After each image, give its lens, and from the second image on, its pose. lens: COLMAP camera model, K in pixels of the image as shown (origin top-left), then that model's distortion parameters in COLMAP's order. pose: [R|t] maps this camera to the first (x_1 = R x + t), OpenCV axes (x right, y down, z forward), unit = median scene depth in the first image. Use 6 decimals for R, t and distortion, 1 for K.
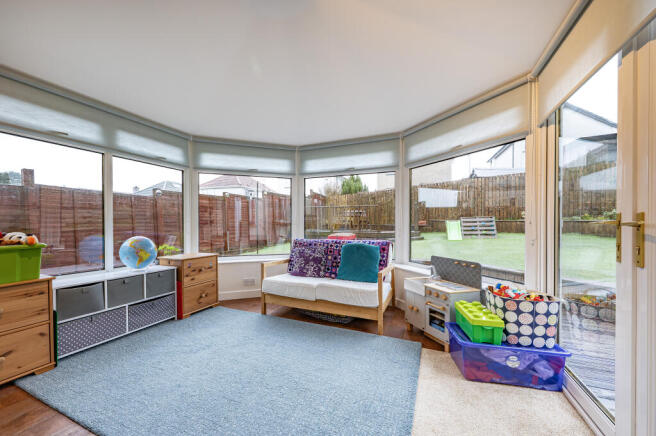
lens RADIAL K [[265.6, 0, 310.8], [0, 265.6, 226.5], [0, 0, 1]] dist [0.006575, -0.002342]
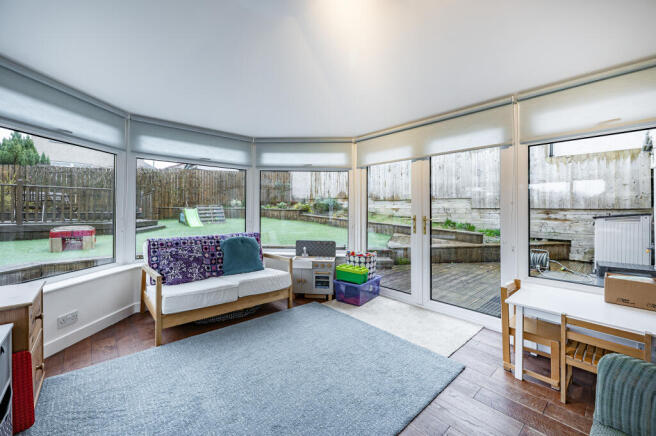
lens RADIAL K [[265.6, 0, 317.2], [0, 265.6, 206.3], [0, 0, 1]] dist [0.006575, -0.002342]
pose [[0.407928, 0.010162, 0.912958, -0.760531], [0.005345, 0.999894, -0.013518, -0.046850], [-0.912999, 0.010394, 0.407830, 0.344017]]
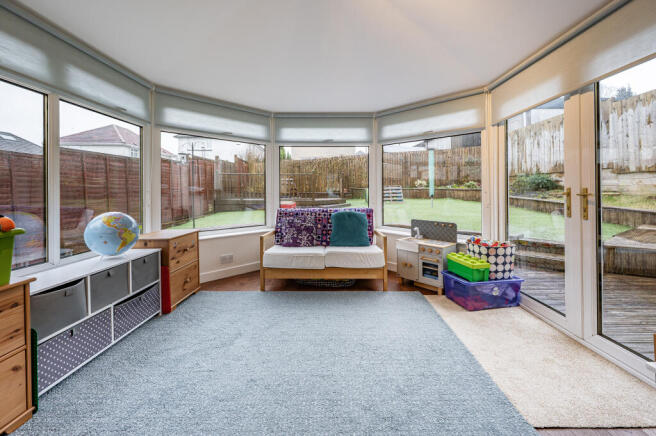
lens RADIAL K [[265.6, 0, 333.1], [0, 265.6, 192.9], [0, 0, 1]] dist [0.006575, -0.002342]
pose [[0.904757, -0.005416, 0.425893, -0.389025], [0.006865, 0.999975, -0.001867, -0.010903], [-0.425872, 0.004613, 0.904772, 0.055810]]
